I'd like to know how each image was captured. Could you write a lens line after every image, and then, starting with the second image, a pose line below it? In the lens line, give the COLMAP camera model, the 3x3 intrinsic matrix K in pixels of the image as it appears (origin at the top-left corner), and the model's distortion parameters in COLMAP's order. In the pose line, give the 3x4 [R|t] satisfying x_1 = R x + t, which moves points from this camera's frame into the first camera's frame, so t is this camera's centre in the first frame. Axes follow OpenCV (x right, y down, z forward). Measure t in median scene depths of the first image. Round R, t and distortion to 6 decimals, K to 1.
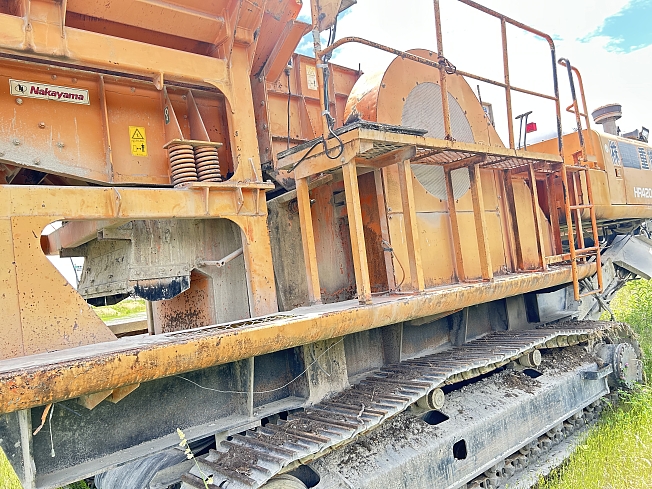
lens RADIAL K [[496.7, 0, 327.9], [0, 496.7, 248.4], [0, 0, 1]] dist [0.055022, -0.057337]
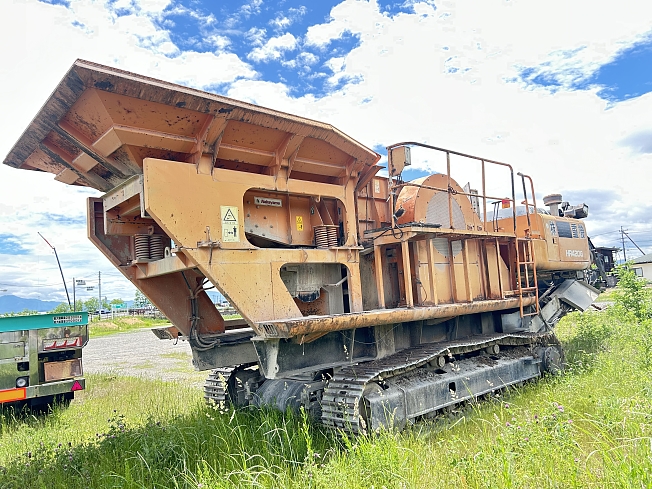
lens RADIAL K [[496.7, 0, 327.9], [0, 496.7, 248.4], [0, 0, 1]] dist [0.055022, -0.057337]
pose [[0.998534, 0.051231, 0.017450, -0.272583], [-0.050221, 0.997273, -0.054072, -0.009239], [-0.020173, 0.053116, 0.998385, -0.934198]]
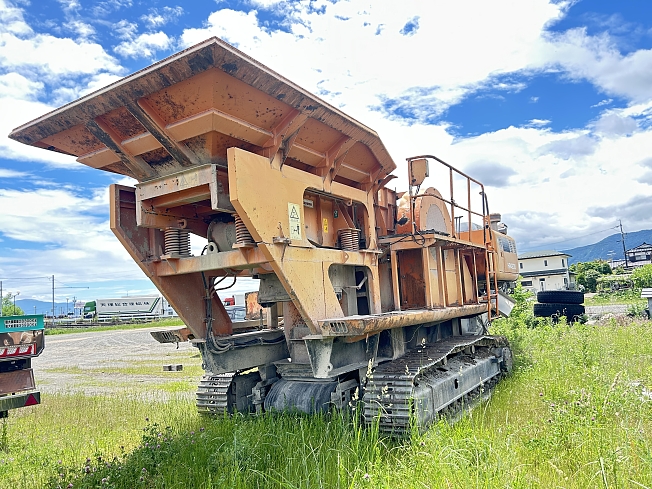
lens RADIAL K [[494.4, 0, 325.9], [0, 494.4, 248.4], [0, 0, 1]] dist [0.072962, -0.079218]
pose [[0.955130, 0.091691, 0.281638, -0.875552], [-0.067281, 0.993185, -0.095172, 0.067423], [-0.288445, 0.071953, 0.954789, -0.868242]]
